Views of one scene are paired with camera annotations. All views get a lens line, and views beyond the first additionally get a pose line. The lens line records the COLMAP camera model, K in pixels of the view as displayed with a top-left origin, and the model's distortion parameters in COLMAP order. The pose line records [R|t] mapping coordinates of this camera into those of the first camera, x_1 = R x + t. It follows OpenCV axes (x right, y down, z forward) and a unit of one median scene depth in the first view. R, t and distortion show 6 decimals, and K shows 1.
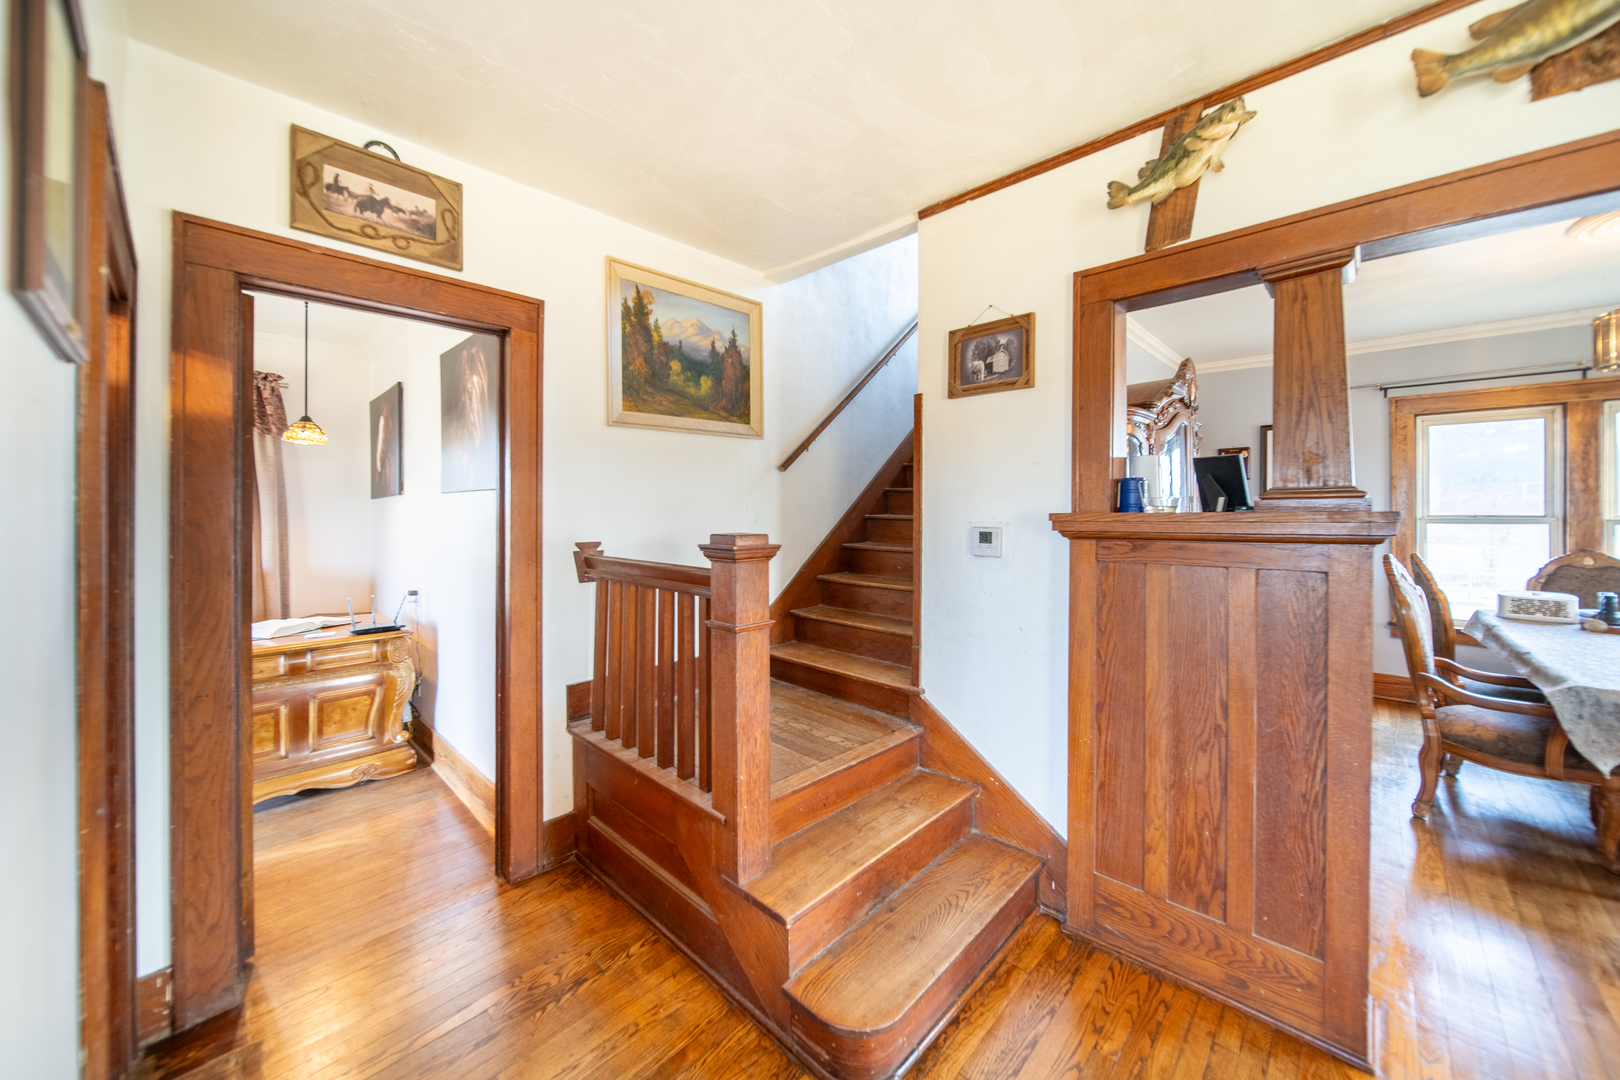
lens RADIAL K [[585.1, 0, 815.0], [0, 585.1, 514.0], [0, 0, 1]] dist [-0.001255, -0.000262]
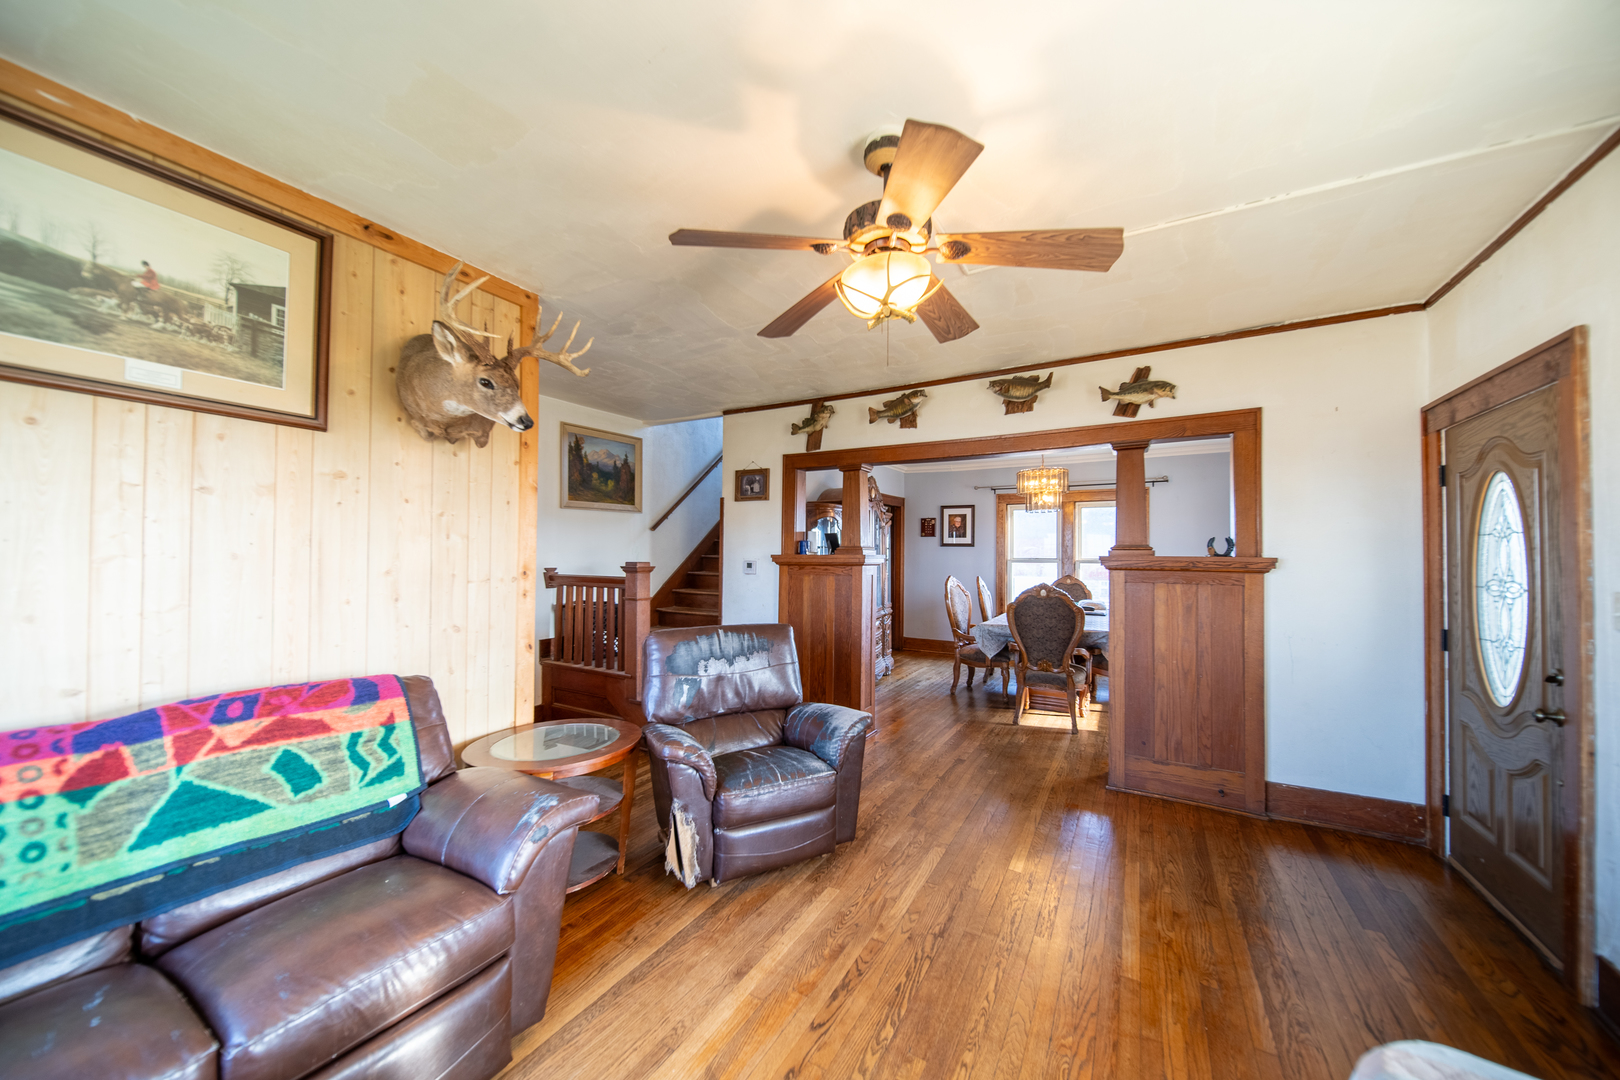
lens RADIAL K [[572.6, 0, 827.6], [0, 572.6, 549.7], [0, 0, 1]] dist [-0.000652, -0.000143]
pose [[0.966360, 0.010980, 0.256958, 0.017602], [-0.007281, 0.999856, -0.015345, 0.011453], [-0.257089, 0.012958, 0.966301, -1.195655]]
